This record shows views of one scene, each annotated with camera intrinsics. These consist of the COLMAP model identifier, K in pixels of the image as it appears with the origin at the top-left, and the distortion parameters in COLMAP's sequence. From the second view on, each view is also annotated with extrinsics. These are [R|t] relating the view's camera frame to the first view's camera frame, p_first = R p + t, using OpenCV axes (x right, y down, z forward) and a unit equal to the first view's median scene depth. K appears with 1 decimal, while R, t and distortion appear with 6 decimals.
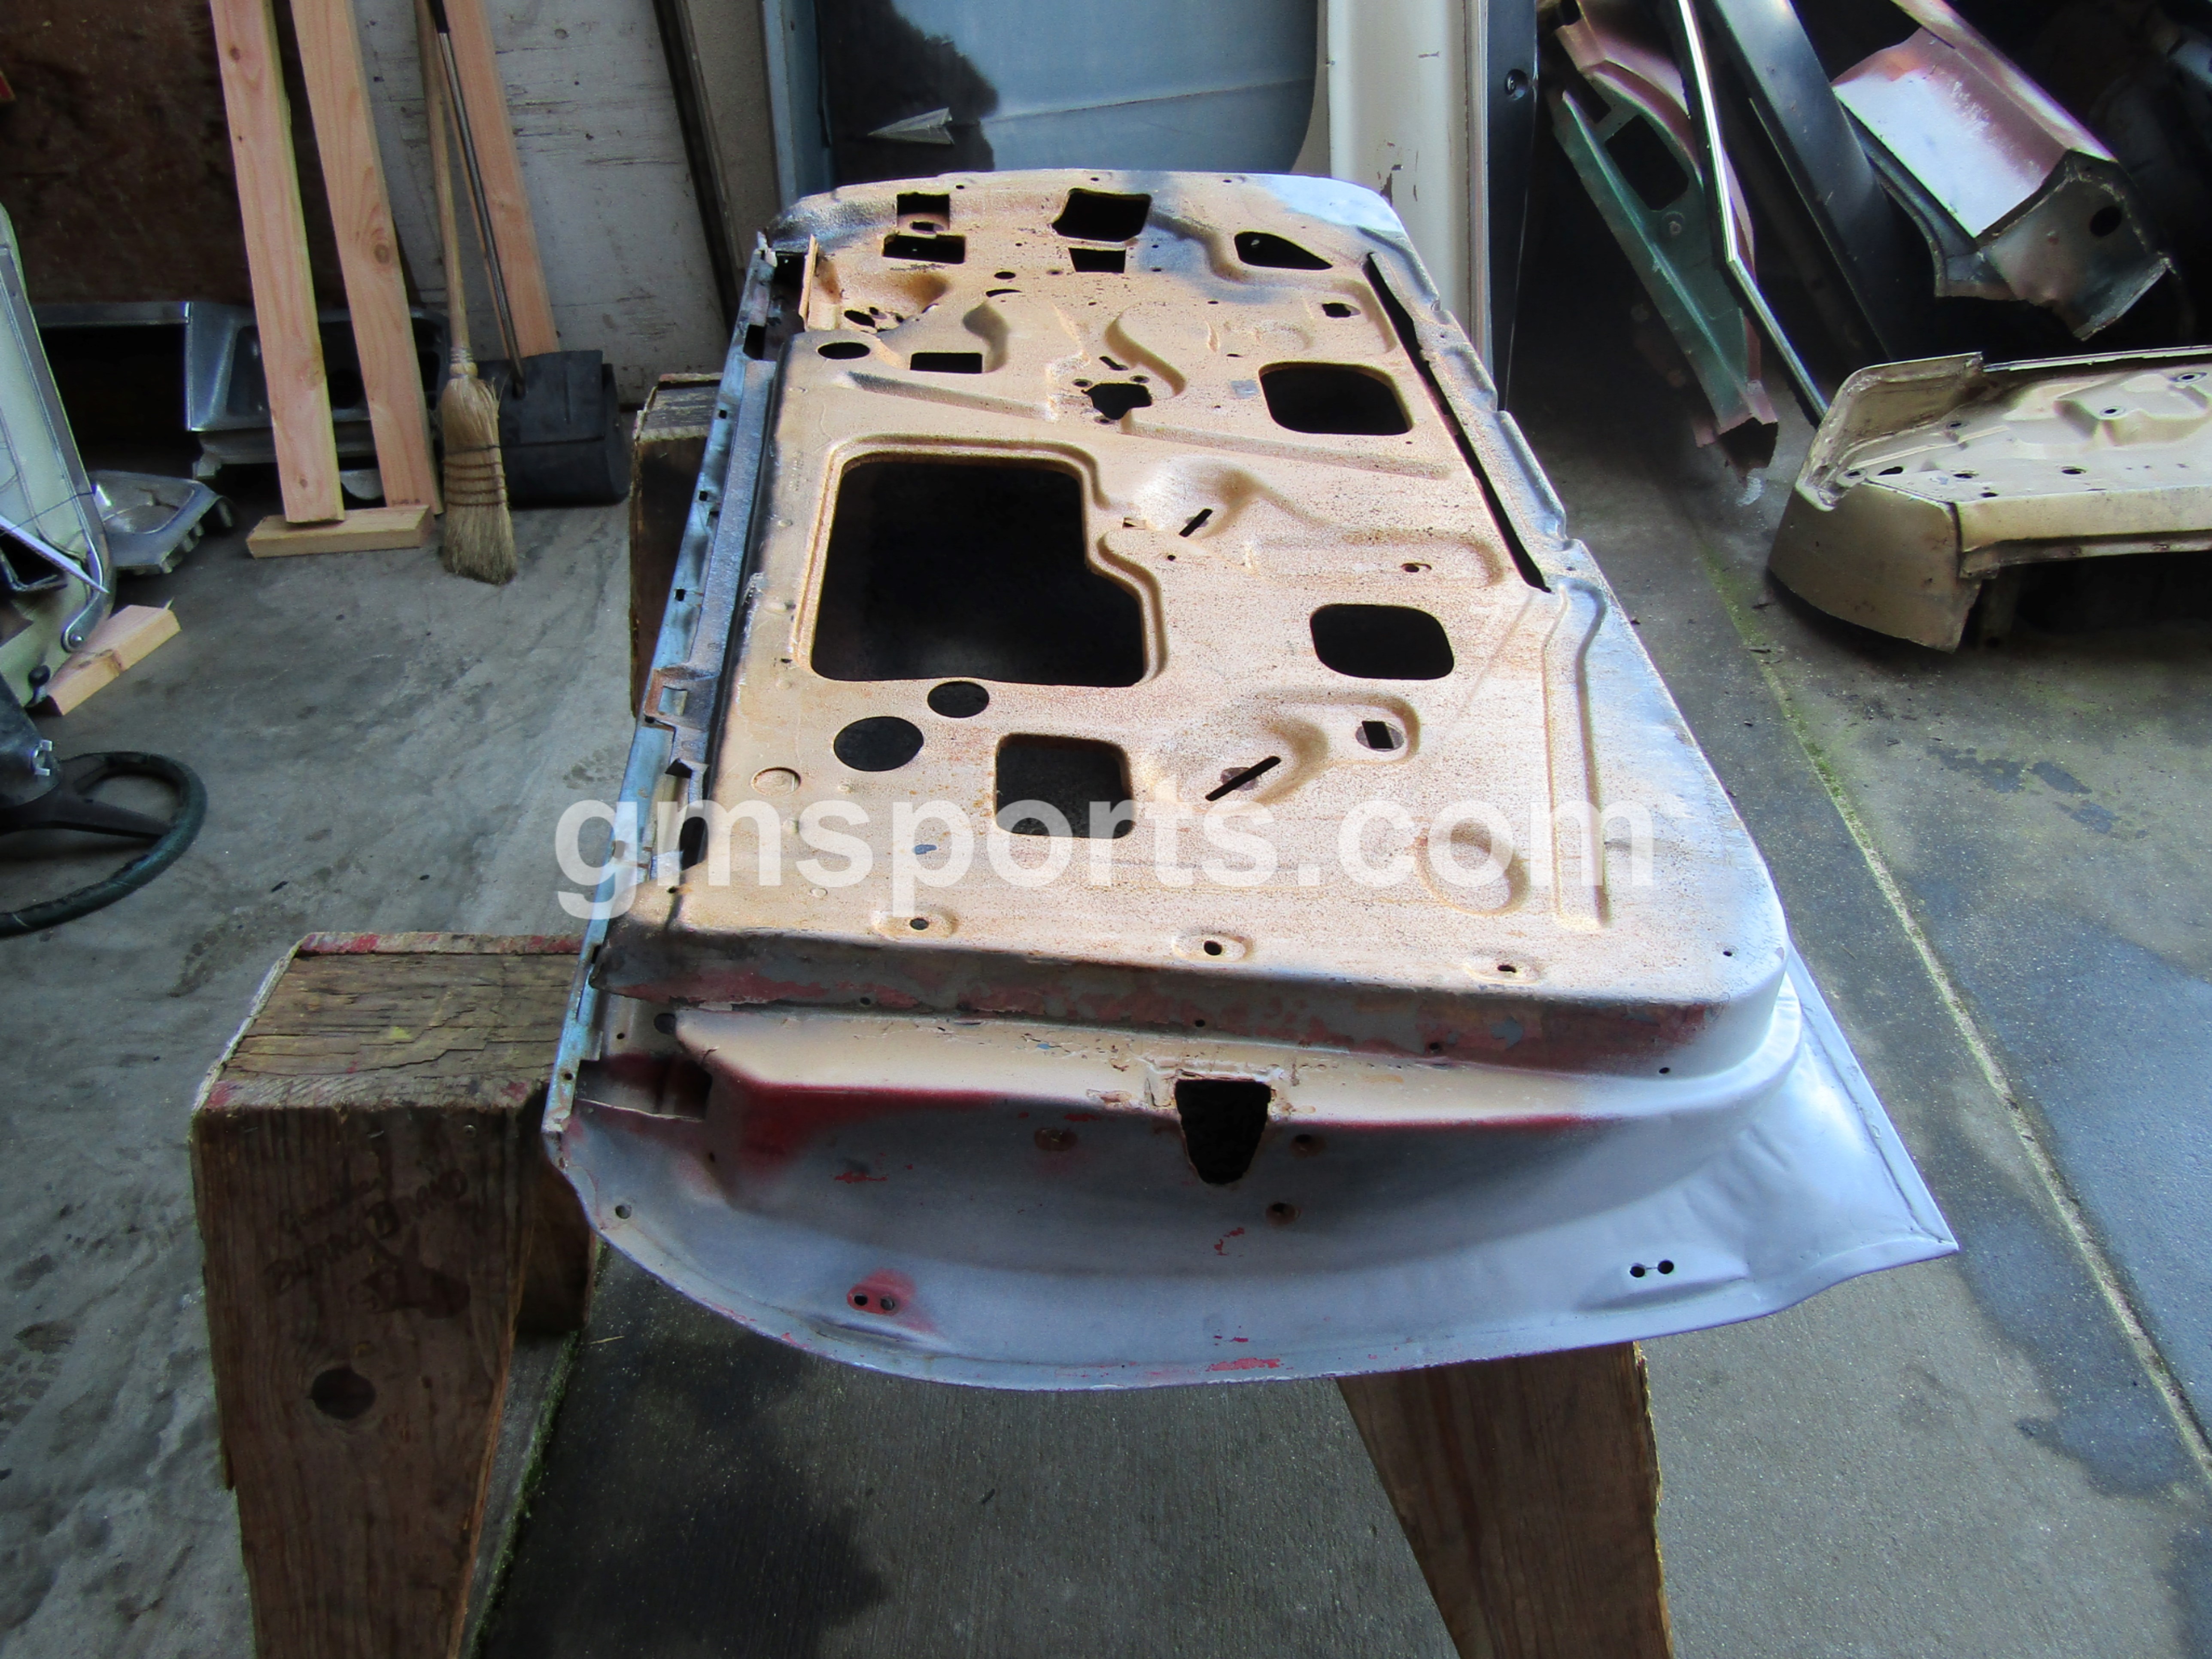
lens RADIAL K [[1578.6, 0, 1109.3], [0, 1578.6, 822.5], [0, 0, 1]] dist [-0.007931, -0.002561]
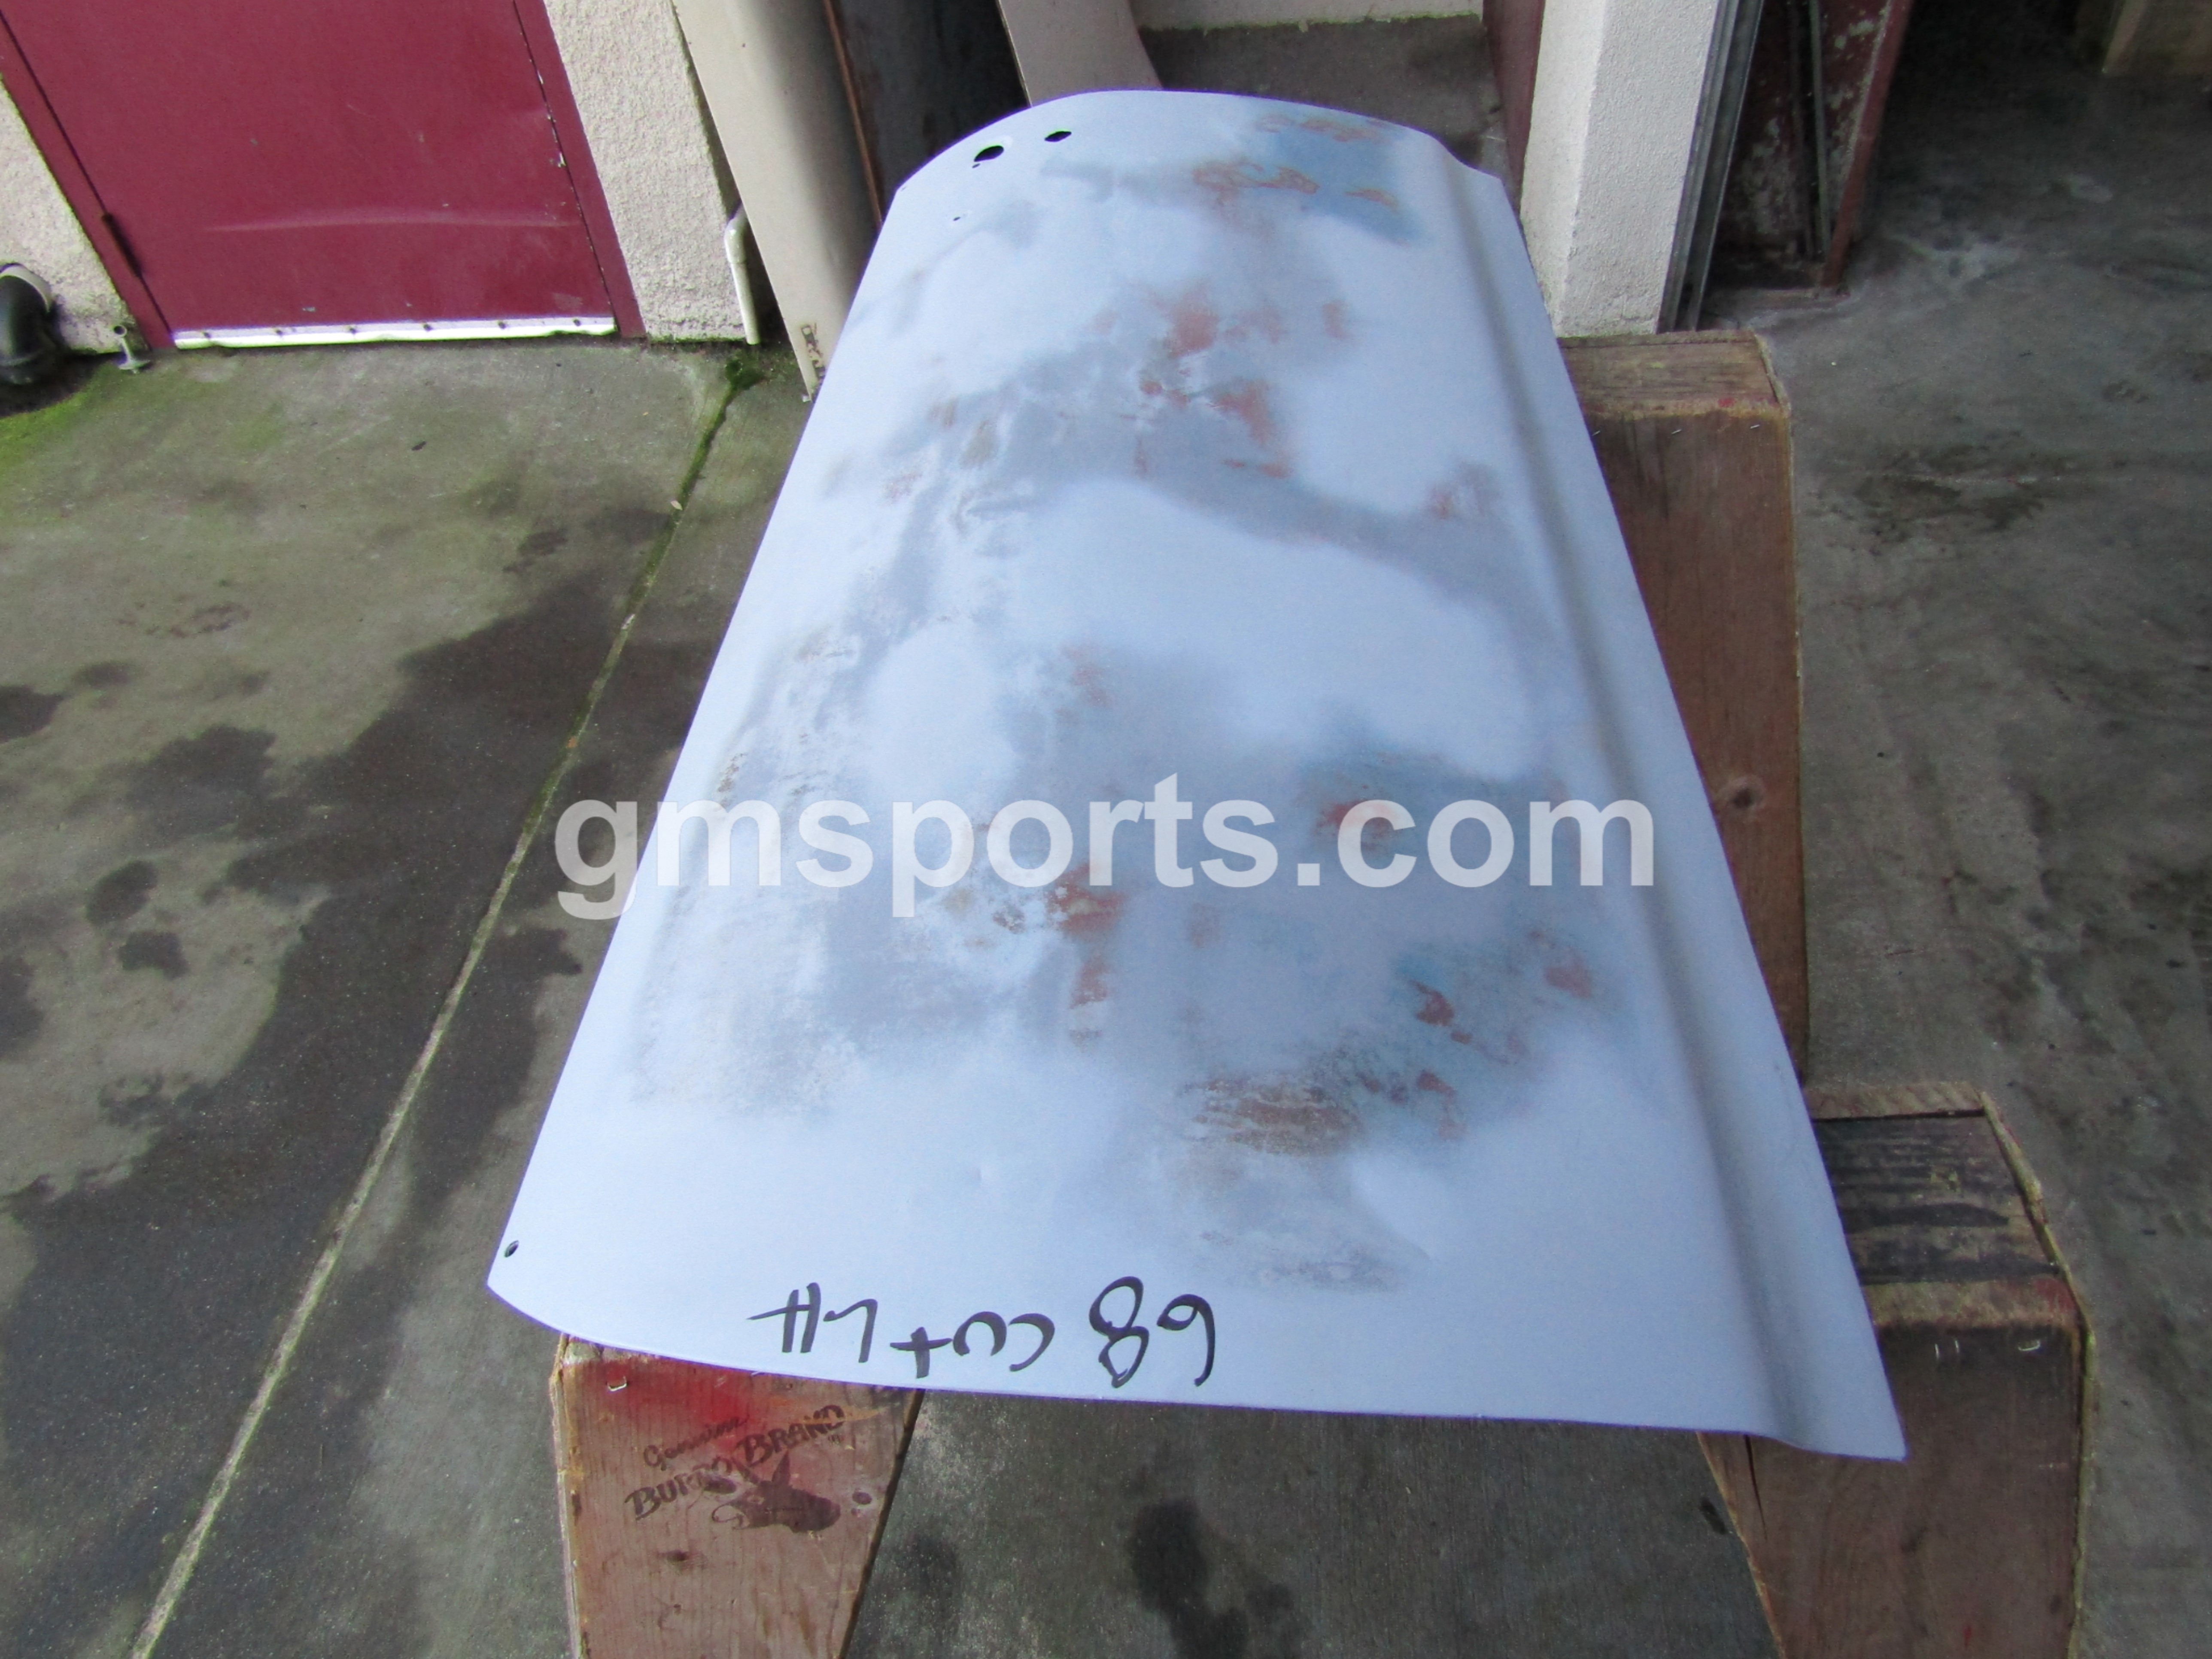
lens RADIAL K [[1578.6, 0, 1109.6], [0, 1578.6, 836.0], [0, 0, 1]] dist [-0.007931, -0.002561]
pose [[-0.988966, 0.034084, 0.144170, -0.054337], [0.146715, 0.090479, 0.985032, -0.614586], [0.020529, 0.995315, -0.094482, 0.687139]]
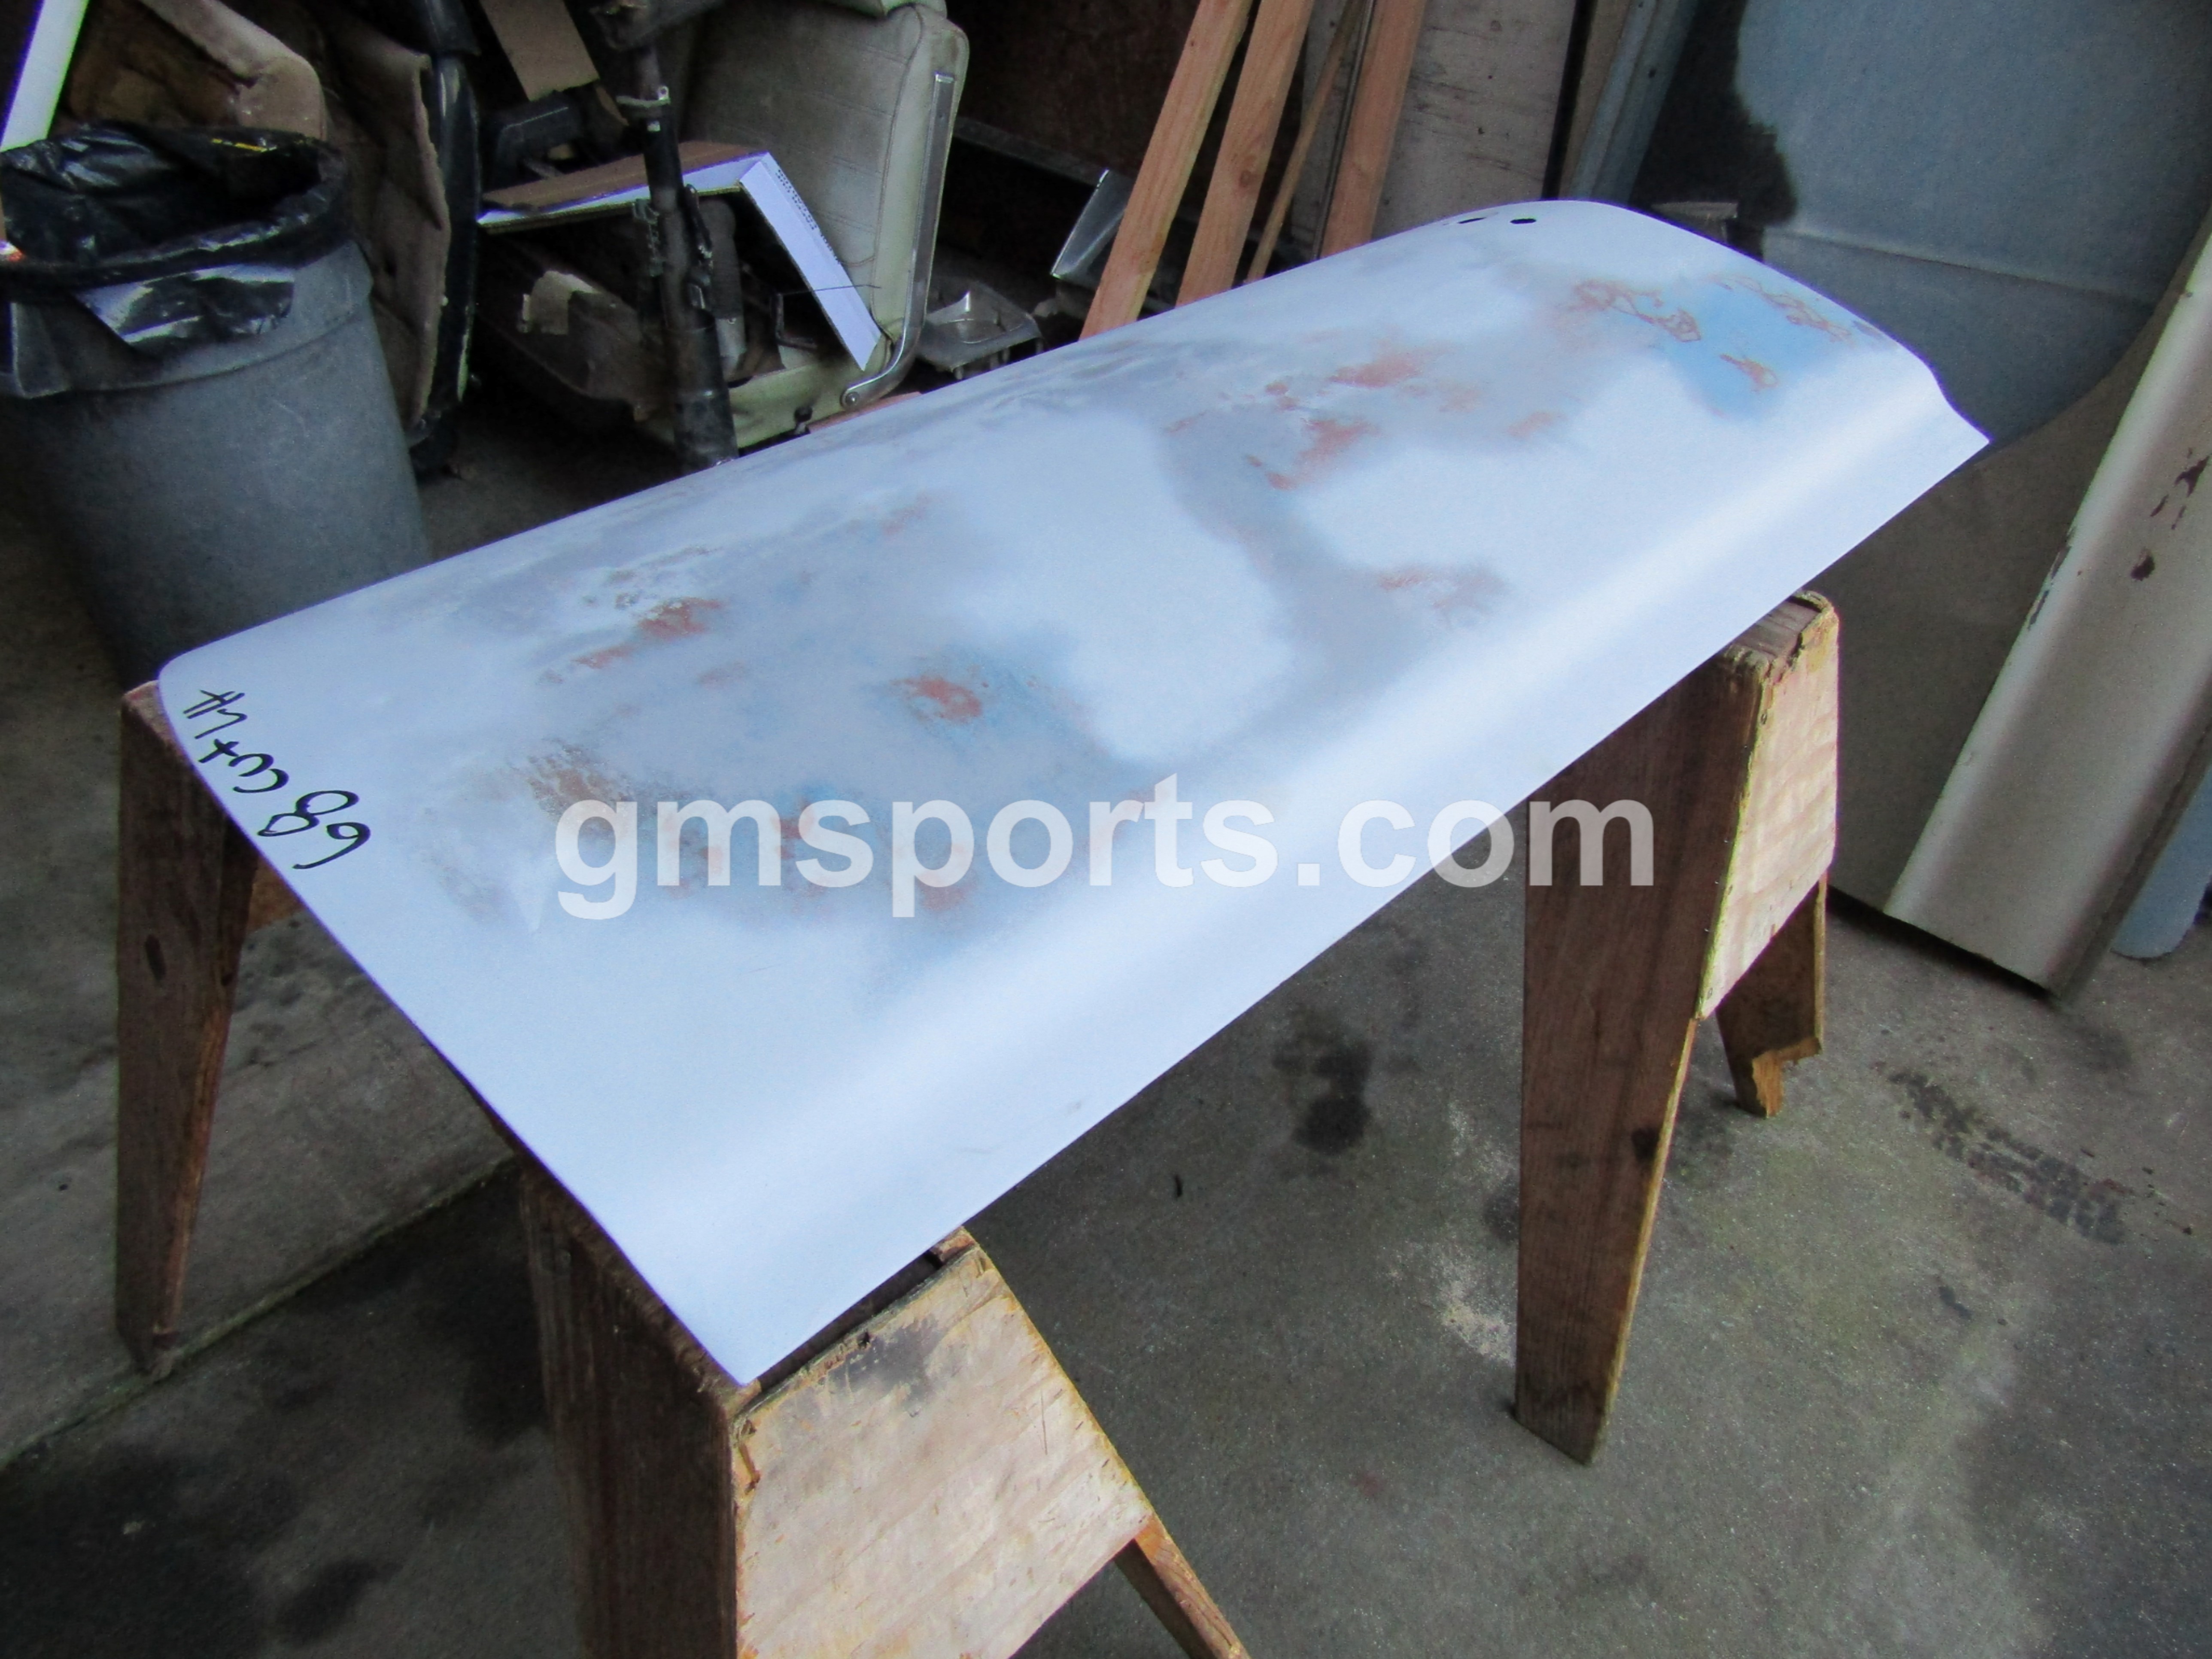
lens RADIAL K [[1578.6, 0, 1106.7], [0, 1578.6, 832.9], [0, 0, 1]] dist [-0.007931, -0.002561]
pose [[0.716170, 0.490660, -0.496340, 0.280850], [-0.486177, 0.860960, 0.149602, -0.123883], [0.500733, 0.134169, 0.855141, 0.133420]]
